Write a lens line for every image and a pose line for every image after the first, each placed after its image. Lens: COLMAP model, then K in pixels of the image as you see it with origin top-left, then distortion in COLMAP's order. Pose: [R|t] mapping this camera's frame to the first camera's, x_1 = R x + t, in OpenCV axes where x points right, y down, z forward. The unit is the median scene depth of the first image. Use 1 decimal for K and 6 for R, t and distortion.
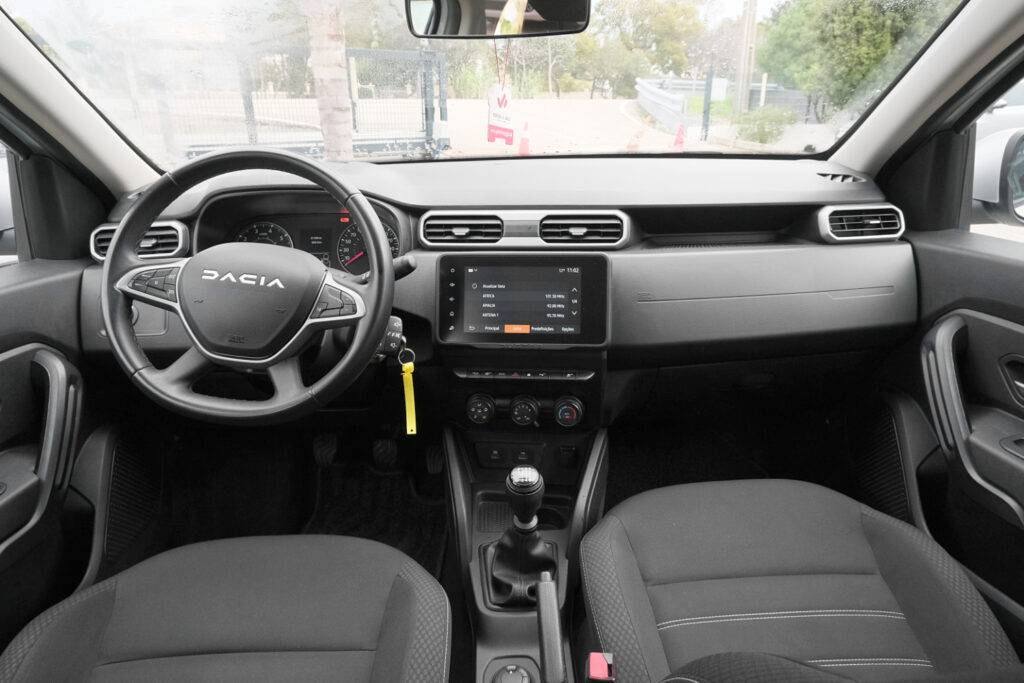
lens RADIAL K [[649.9, 0, 512.0], [0, 649.9, 341.5], [0, 0, 1]] dist [0.004180, -0.022721]
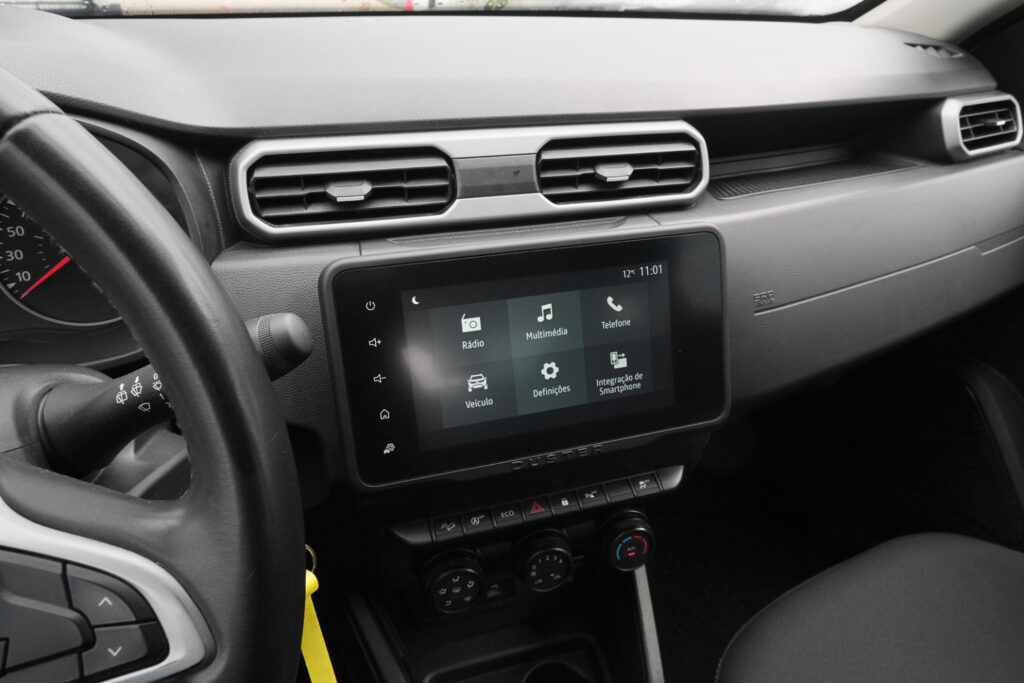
lens RADIAL K [[641.3, 0, 512.0], [0, 641.3, 341.5], [0, 0, 1]] dist [0.006327, 0.000502]
pose [[0.914007, -0.167224, 0.369632, -0.154450], [0.106746, 0.978123, 0.178554, -0.142809], [-0.391404, -0.123743, 0.911861, 0.604412]]
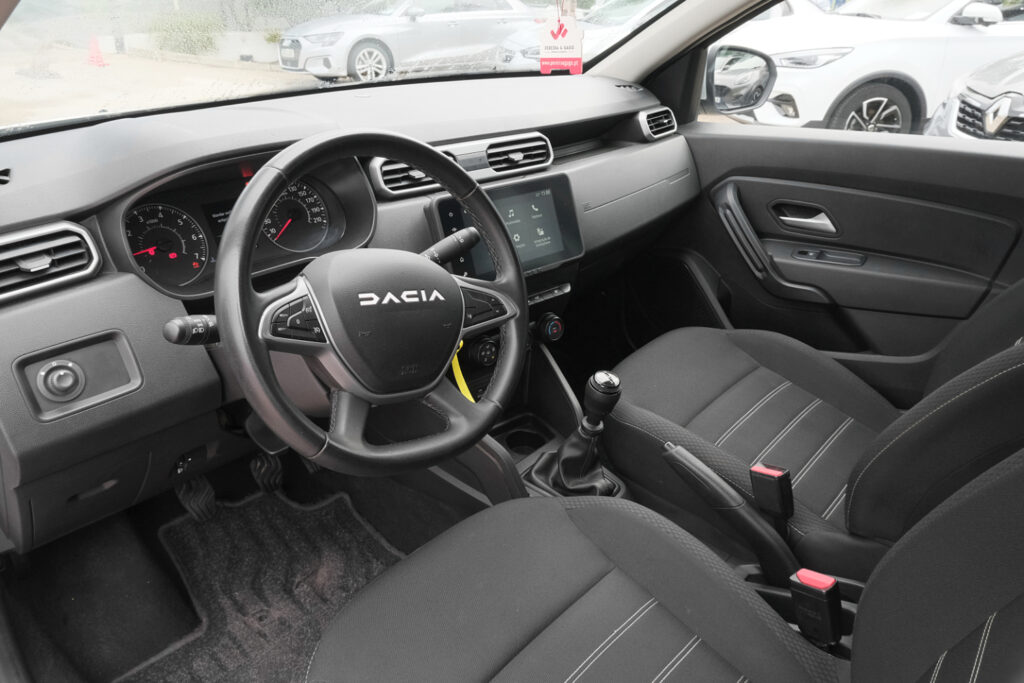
lens RADIAL K [[707.8, 0, 512.0], [0, 707.8, 341.5], [0, 0, 1]] dist [-0.009326, -0.001683]
pose [[0.694906, -0.297328, 0.654753, -0.730724], [0.242771, 0.954061, 0.175586, -0.089488], [-0.676881, 0.036940, 0.735165, 0.193226]]
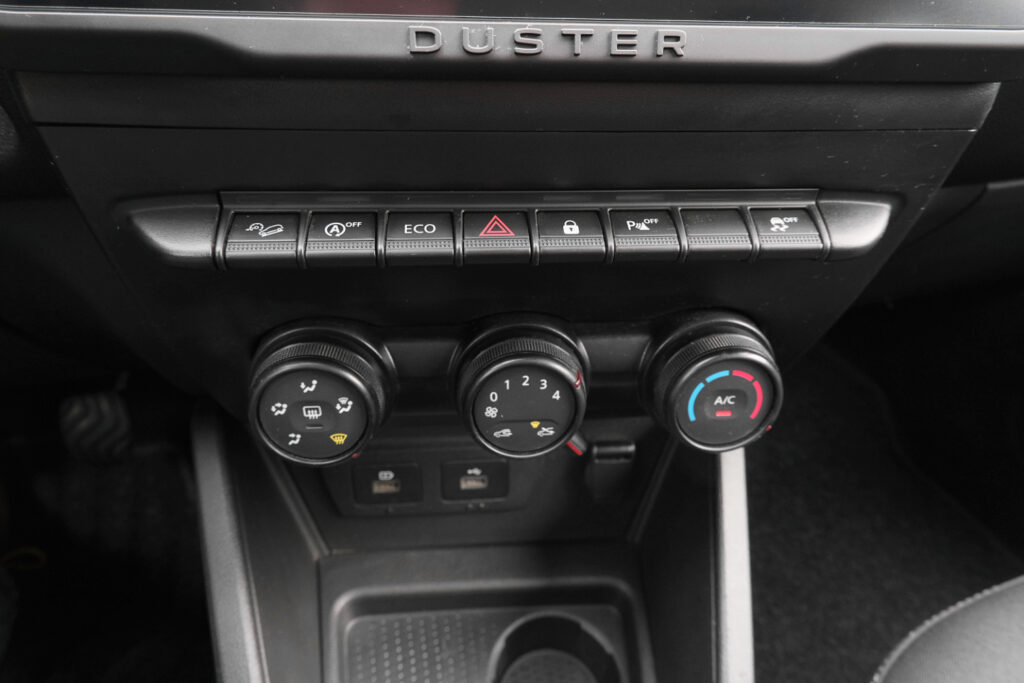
lens RADIAL K [[649.9, 0, 512.0], [0, 649.9, 341.5], [0, 0, 1]] dist [0.004180, -0.022721]
pose [[0.977114, -0.065160, 0.202491, -0.028914], [0.015171, 0.970852, 0.239201, 0.037232], [-0.212175, -0.230655, 0.949621, 0.808875]]
